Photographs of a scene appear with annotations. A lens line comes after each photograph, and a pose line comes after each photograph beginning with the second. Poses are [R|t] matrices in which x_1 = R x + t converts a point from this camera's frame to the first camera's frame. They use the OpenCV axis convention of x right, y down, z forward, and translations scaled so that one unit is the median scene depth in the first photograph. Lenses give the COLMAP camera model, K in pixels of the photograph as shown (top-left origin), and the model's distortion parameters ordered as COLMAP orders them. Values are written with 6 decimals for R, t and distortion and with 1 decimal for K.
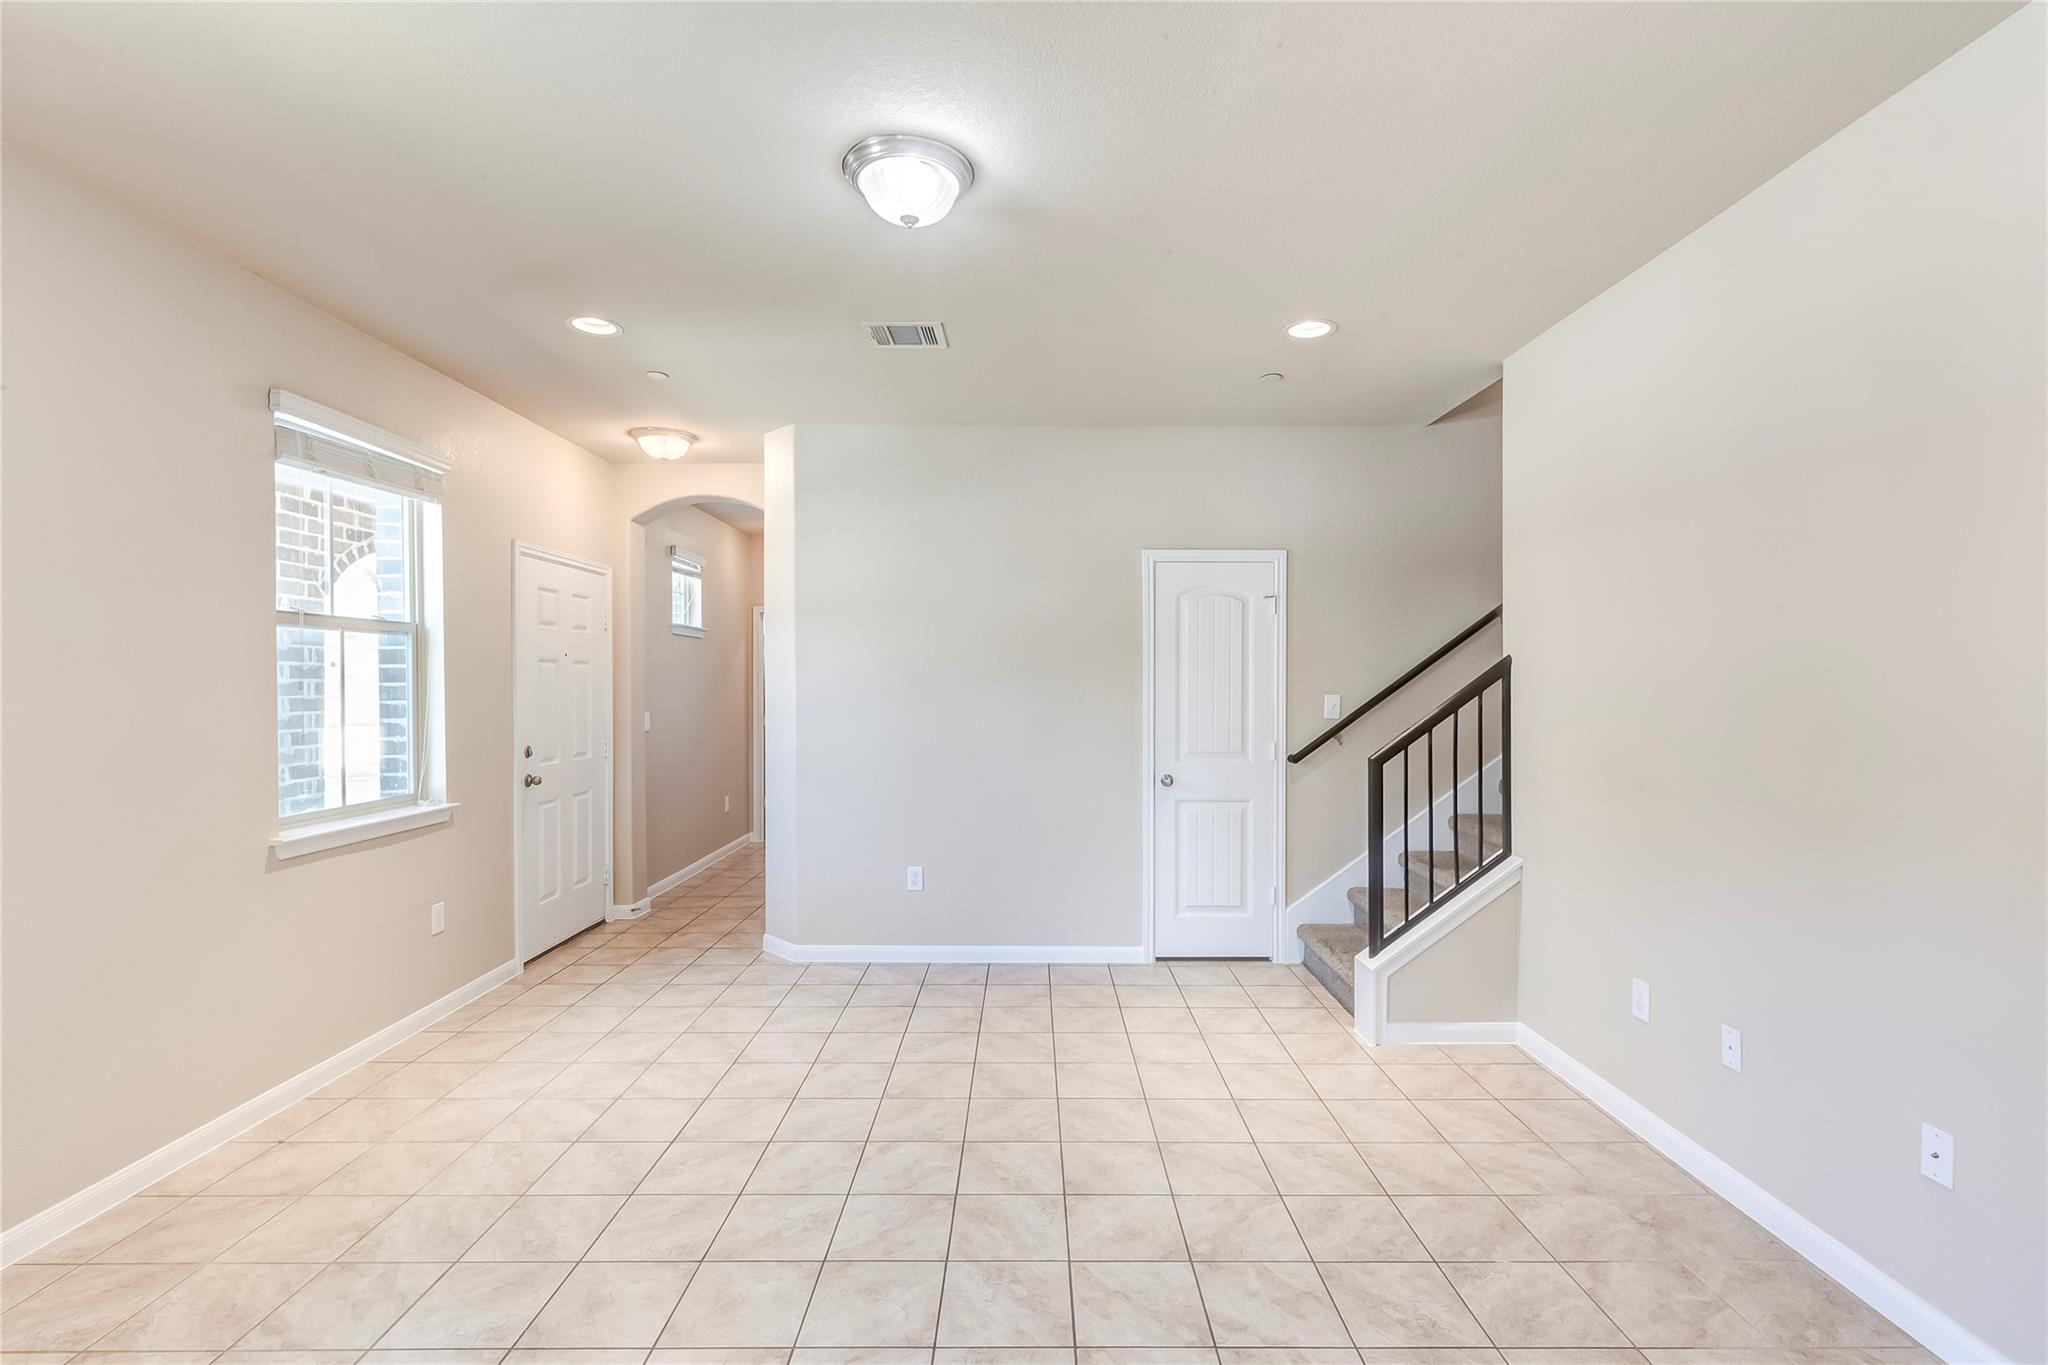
lens RADIAL K [[932.9, 0, 1030.5], [0, 932.9, 689.7], [0, 0, 1]] dist [0.005091, -0.000416]
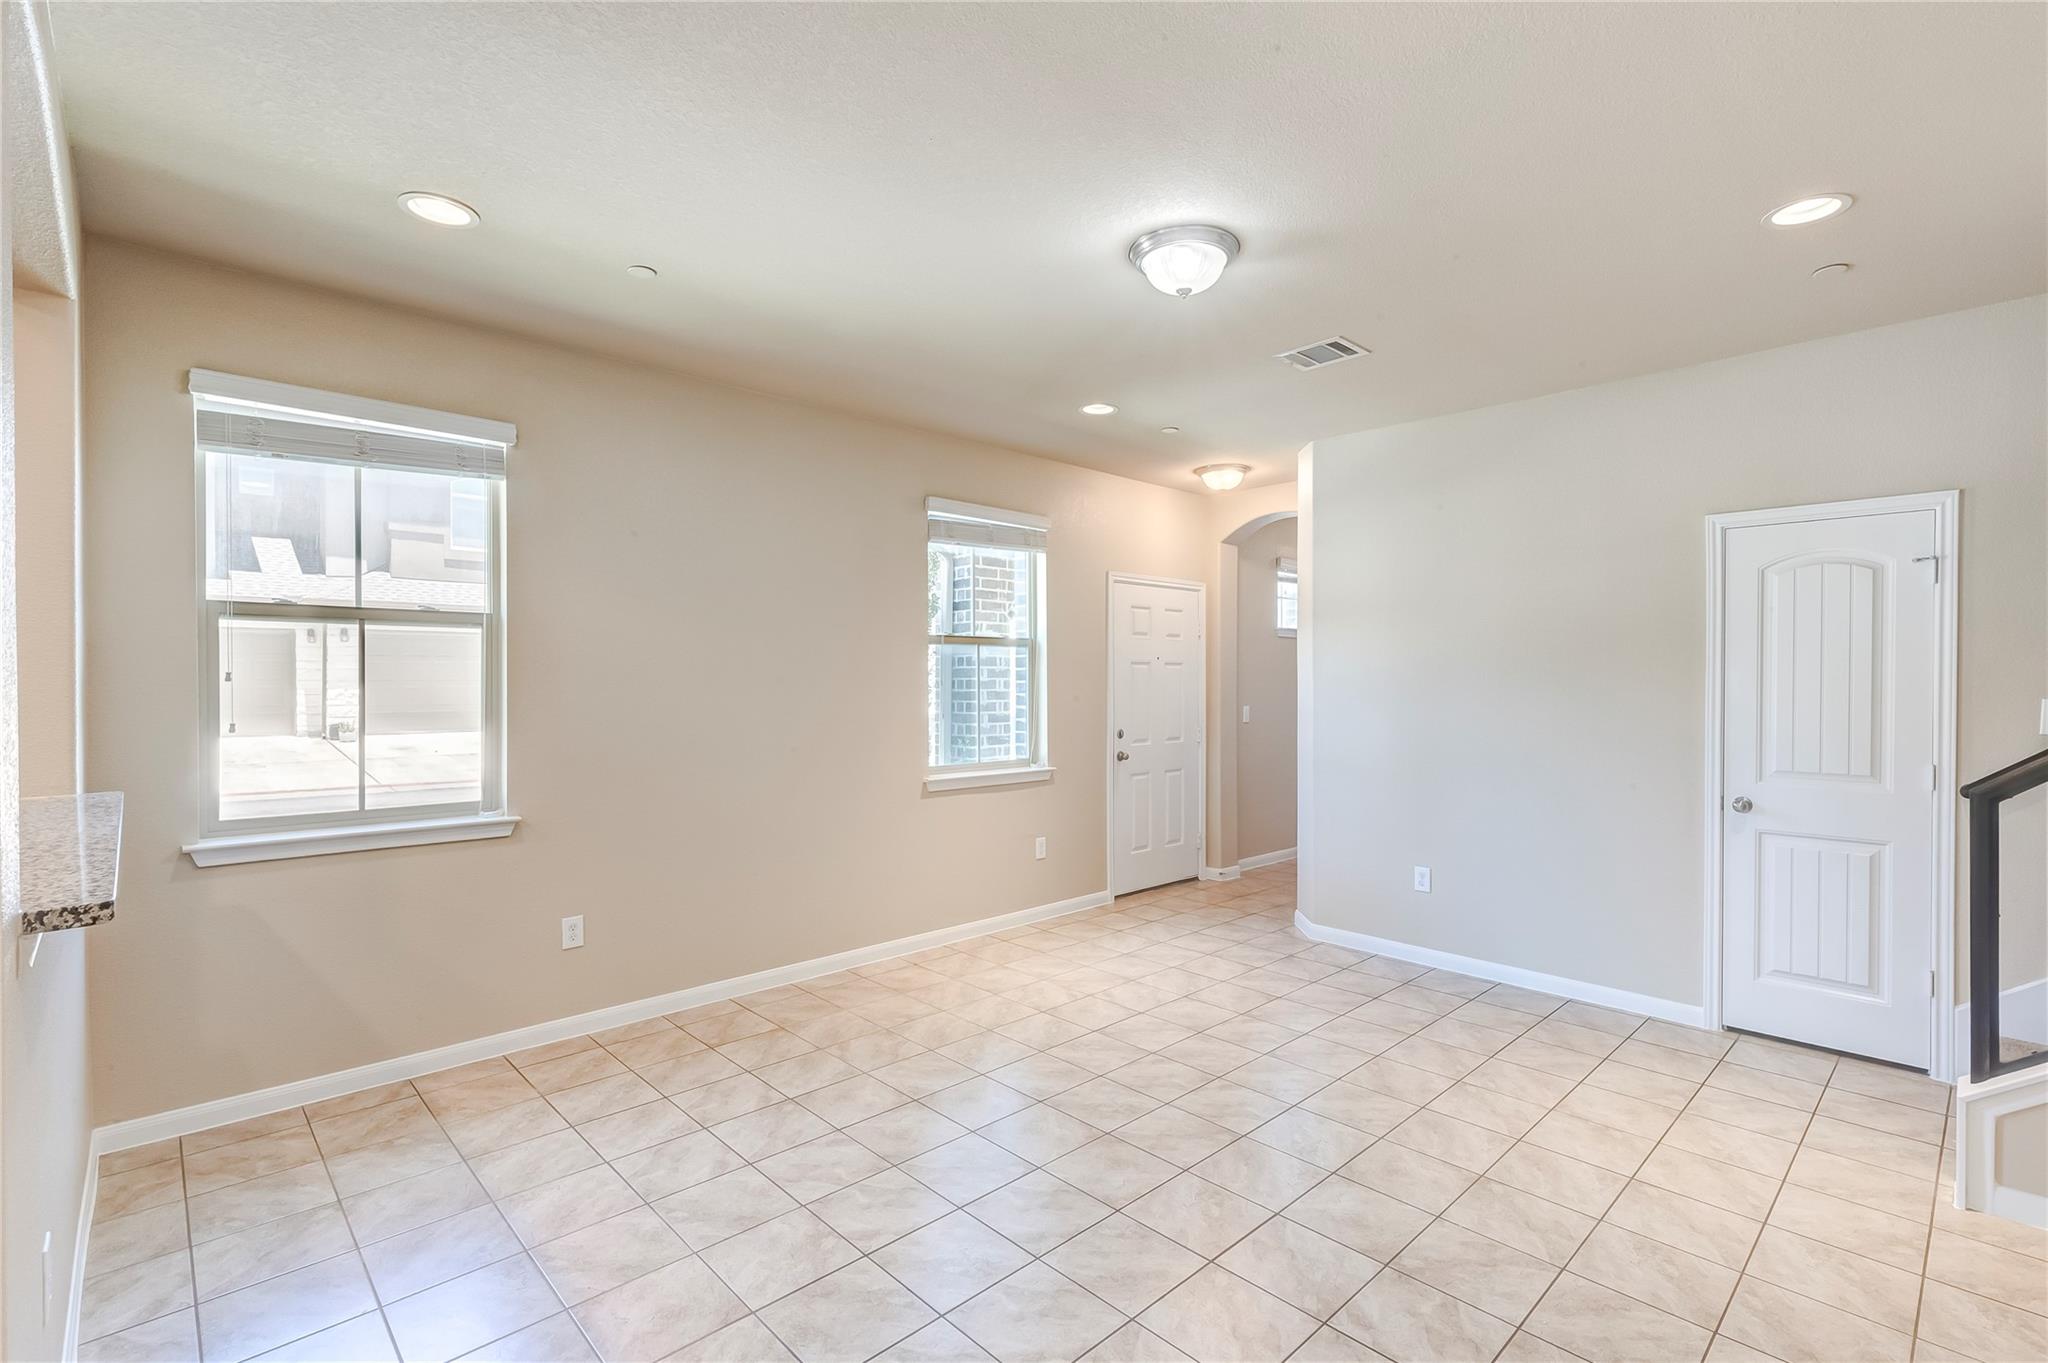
lens RADIAL K [[927.3, 0, 1027.1], [0, 927.3, 688.0], [0, 0, 1]] dist [0.004503, -0.000274]
pose [[0.688533, 0.006232, -0.725178, 0.366866], [-0.005134, 0.999980, 0.003718, -0.001287], [0.725187, 0.001163, 0.688551, 0.026372]]
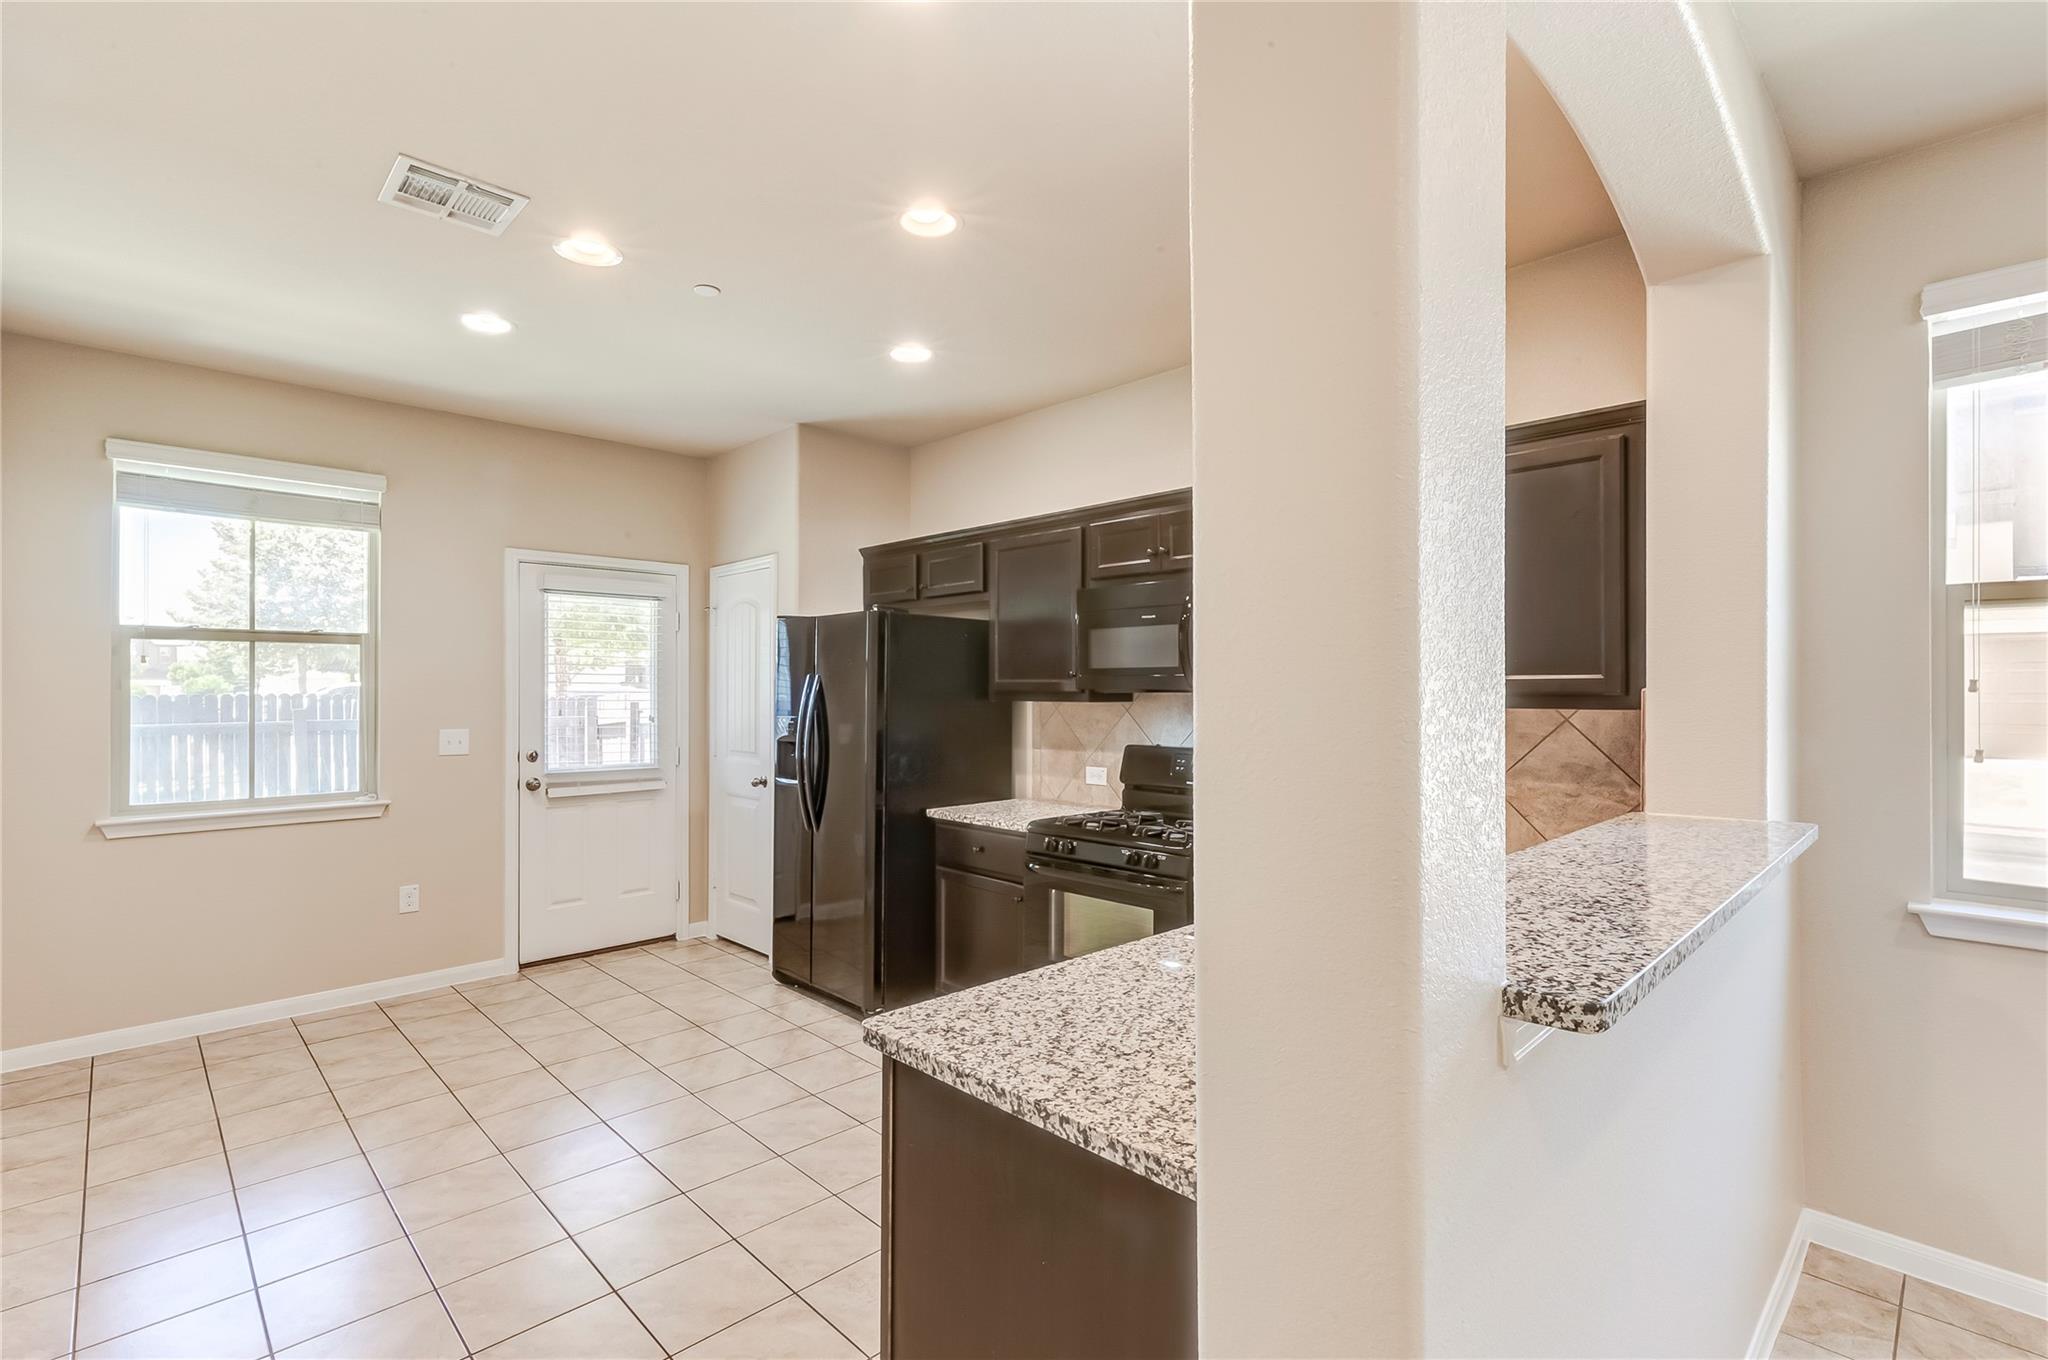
lens RADIAL K [[931.7, 0, 1023.4], [0, 931.7, 686.8], [0, 0, 1]] dist [0.004277, -0.000257]
pose [[-0.718894, -0.004633, -0.695104, 0.165401], [-0.006847, 0.999976, 0.000416, 0.000200], [0.695086, 0.005058, -0.718909, 0.084124]]
